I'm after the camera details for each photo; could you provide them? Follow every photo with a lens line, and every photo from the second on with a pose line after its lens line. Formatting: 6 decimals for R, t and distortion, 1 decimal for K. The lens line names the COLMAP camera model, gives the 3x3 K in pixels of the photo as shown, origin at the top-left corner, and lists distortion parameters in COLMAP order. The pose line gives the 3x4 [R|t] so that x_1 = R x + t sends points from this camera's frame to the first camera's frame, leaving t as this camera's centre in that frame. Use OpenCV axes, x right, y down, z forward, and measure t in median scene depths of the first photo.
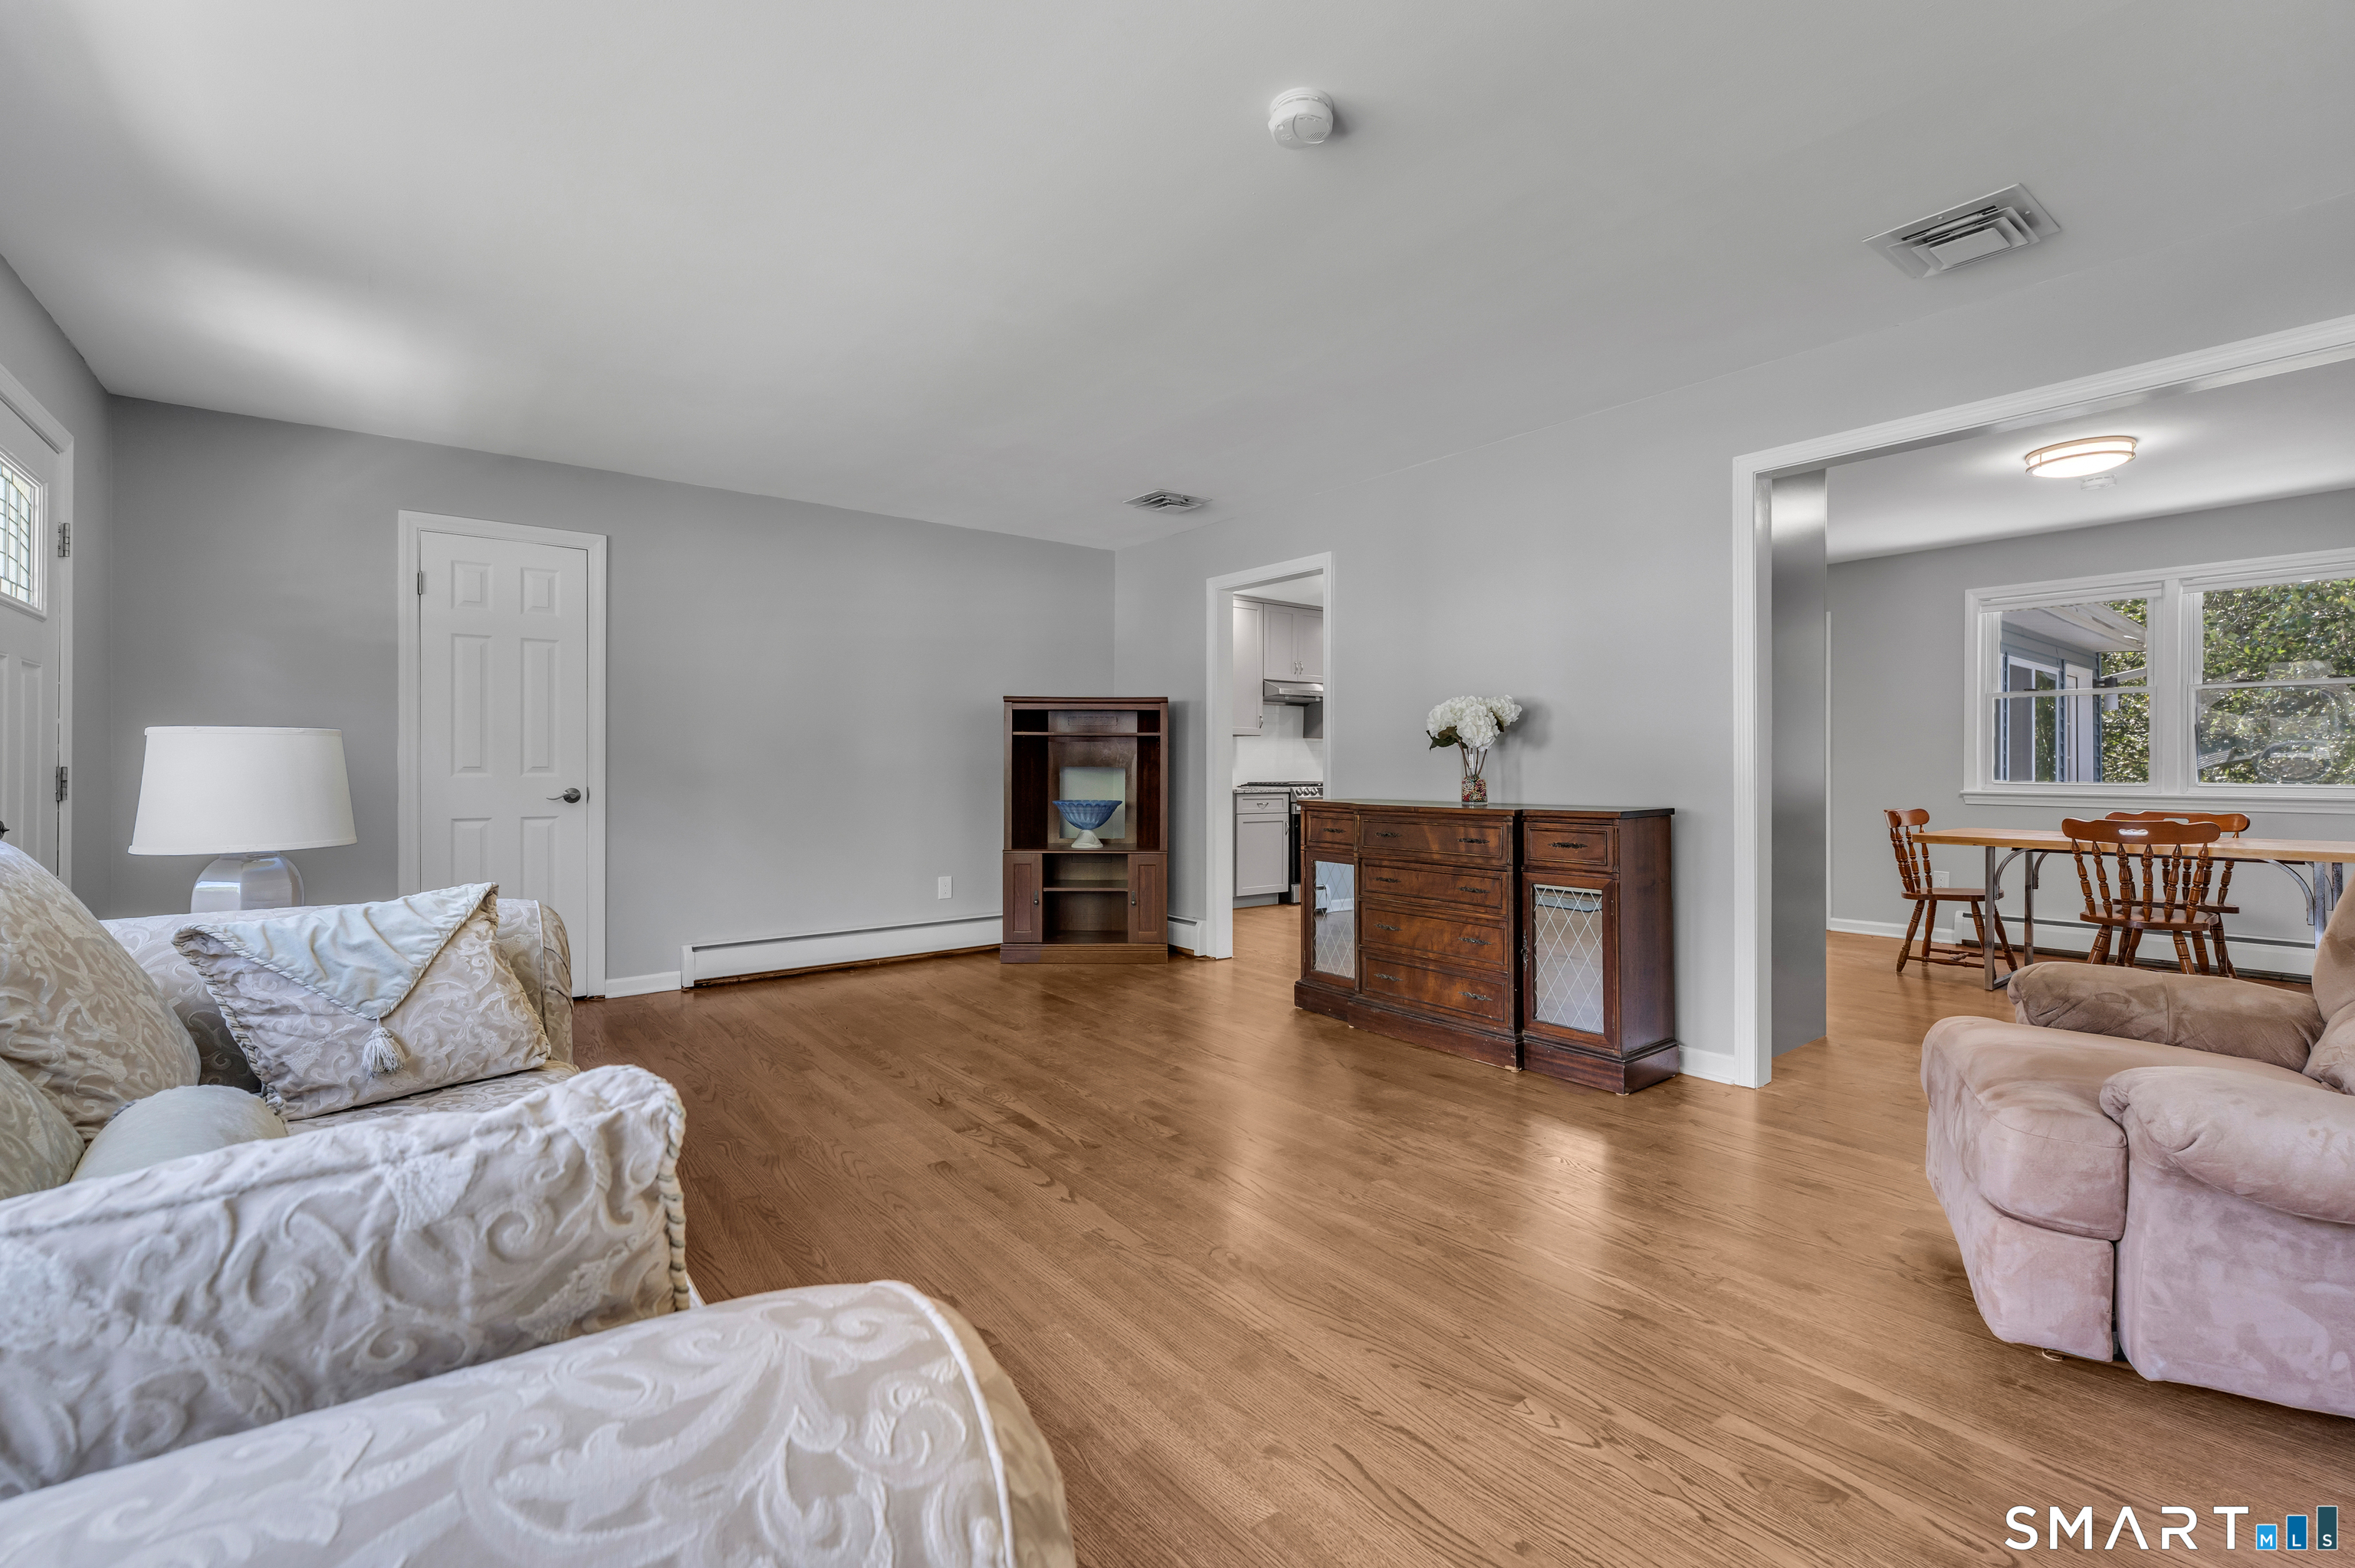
lens RADIAL K [[1016.7, 0, 1181.6], [0, 1016.7, 760.0], [0, 0, 1]] dist [0.001647, 0.000389]
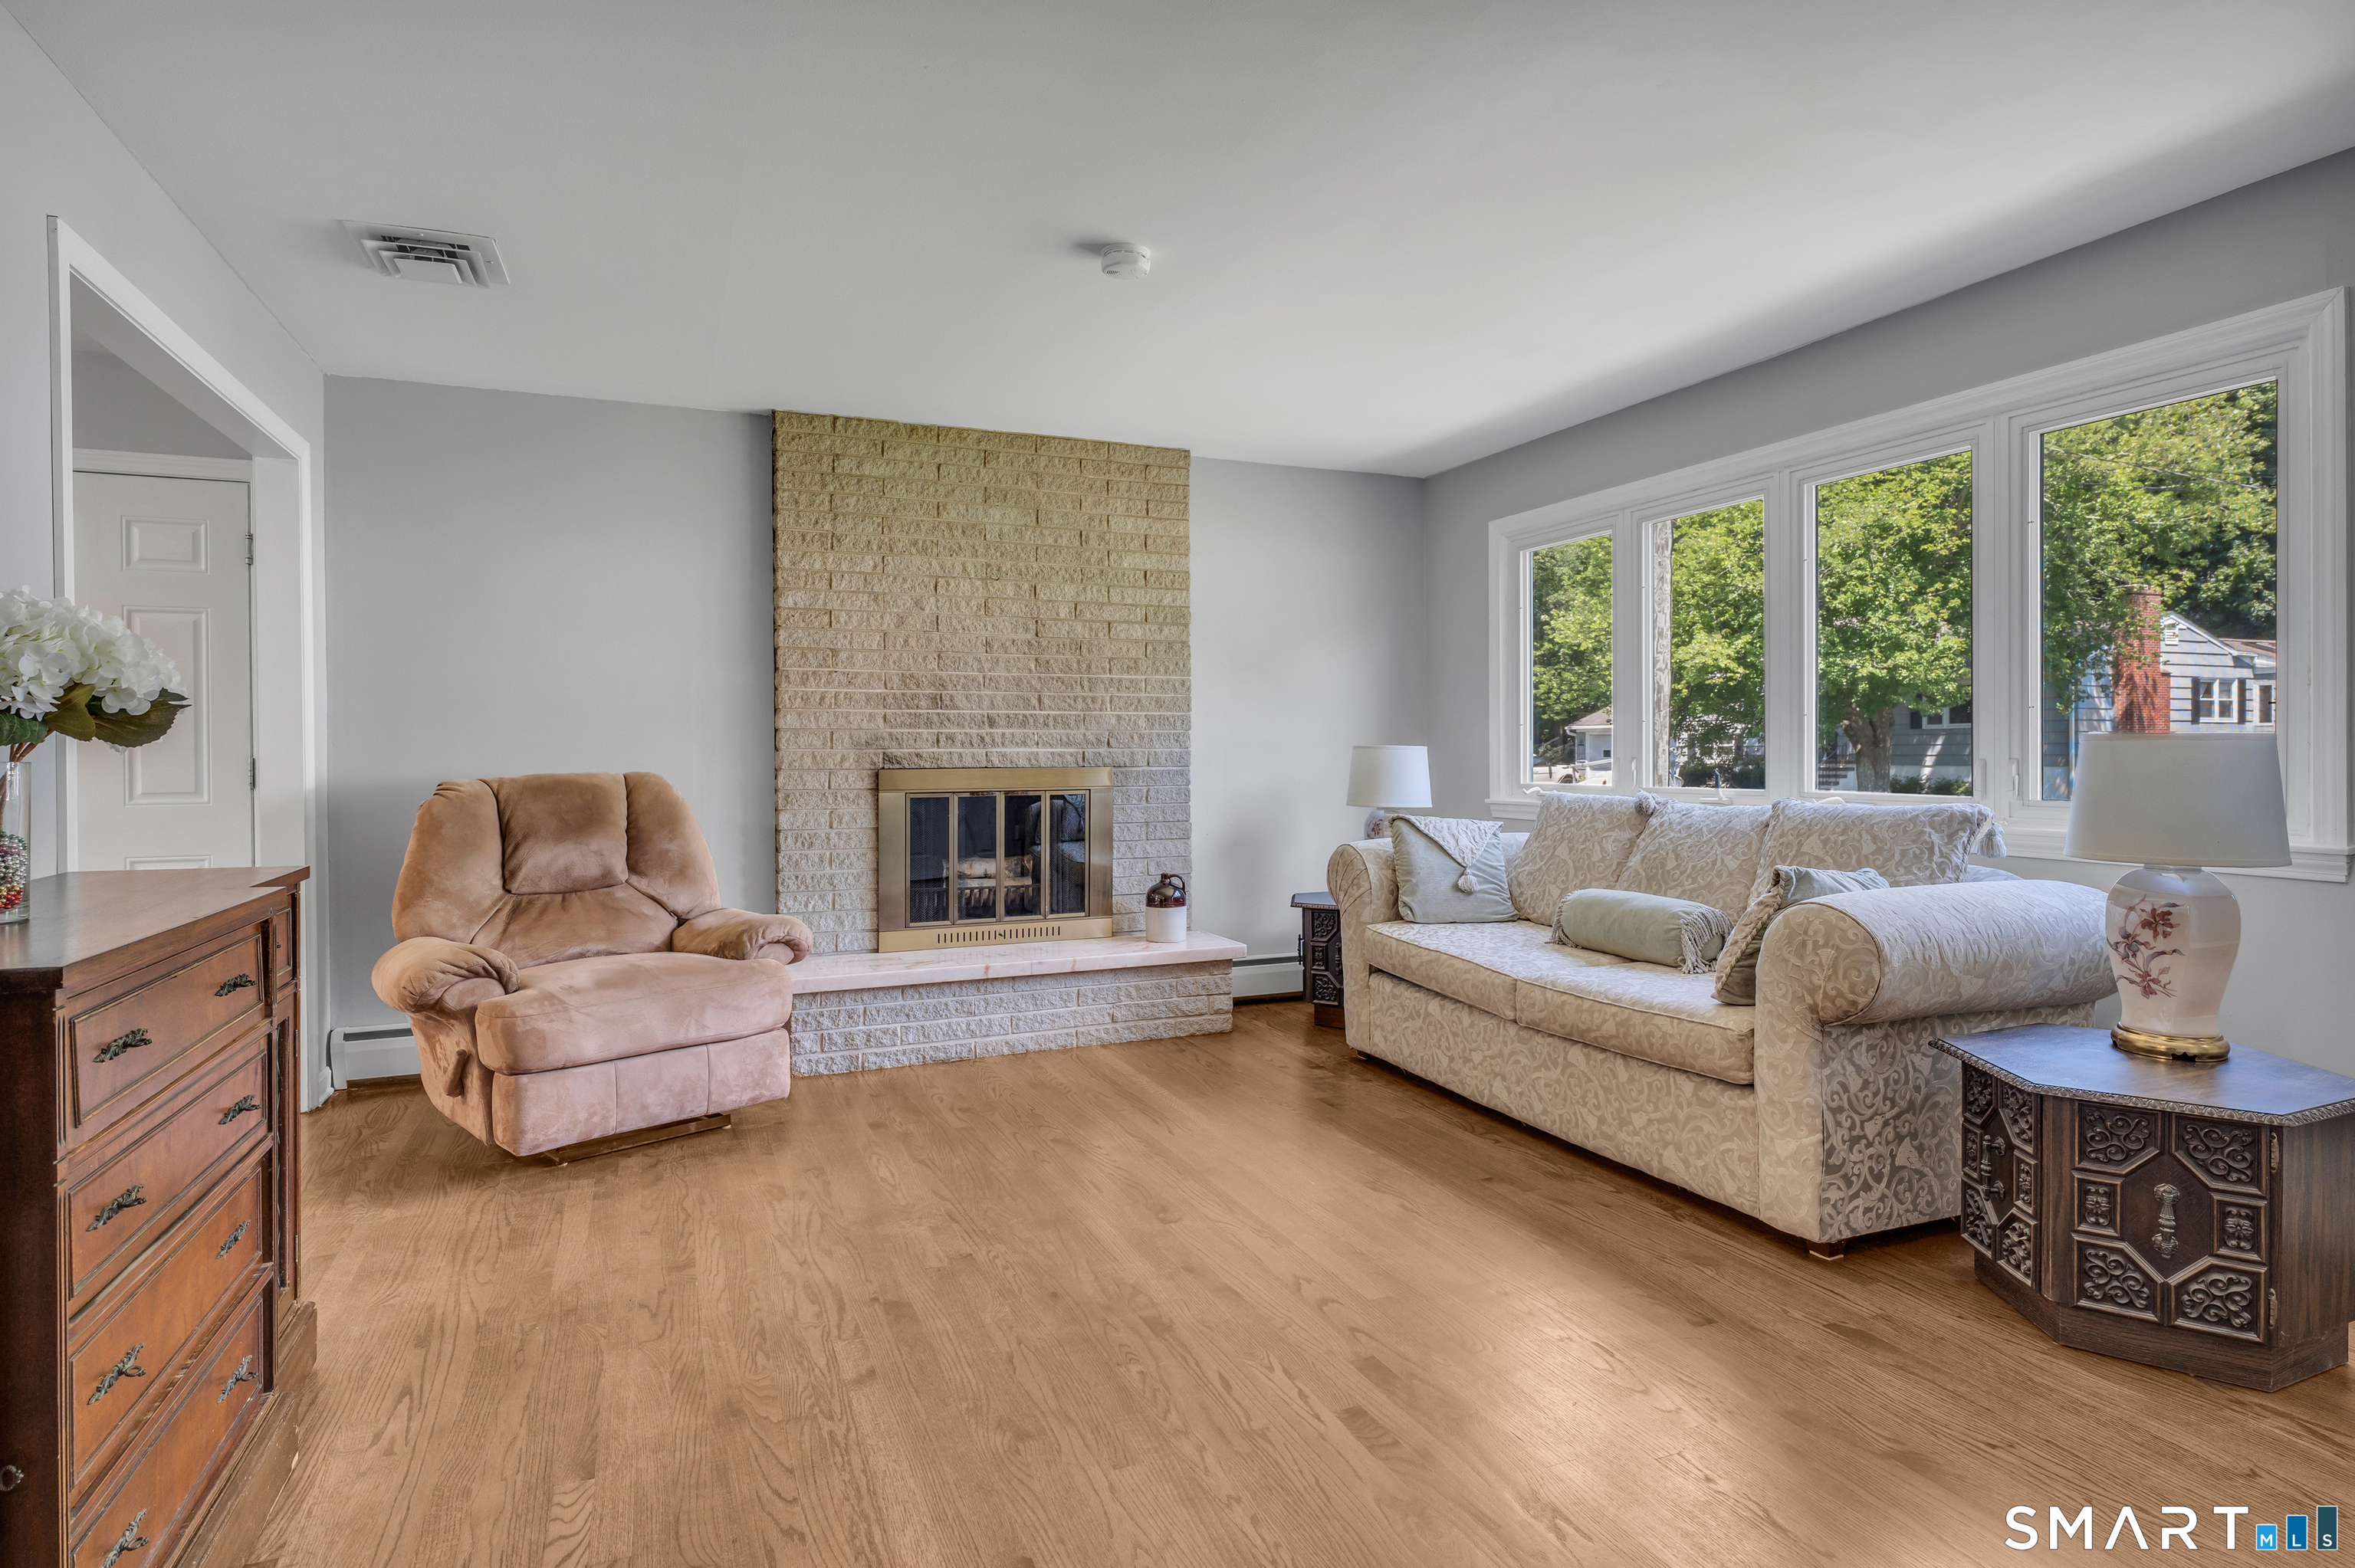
lens RADIAL K [[1240.8, 0, 1172.8], [0, 1240.8, 768.1], [0, 0, 1]] dist [0.000253, -0.000112]
pose [[-0.965188, 0.001557, 0.261552, -0.201493], [0.003888, 0.999957, 0.008396, -0.006911], [-0.261528, 0.009121, -0.965153, 1.470449]]
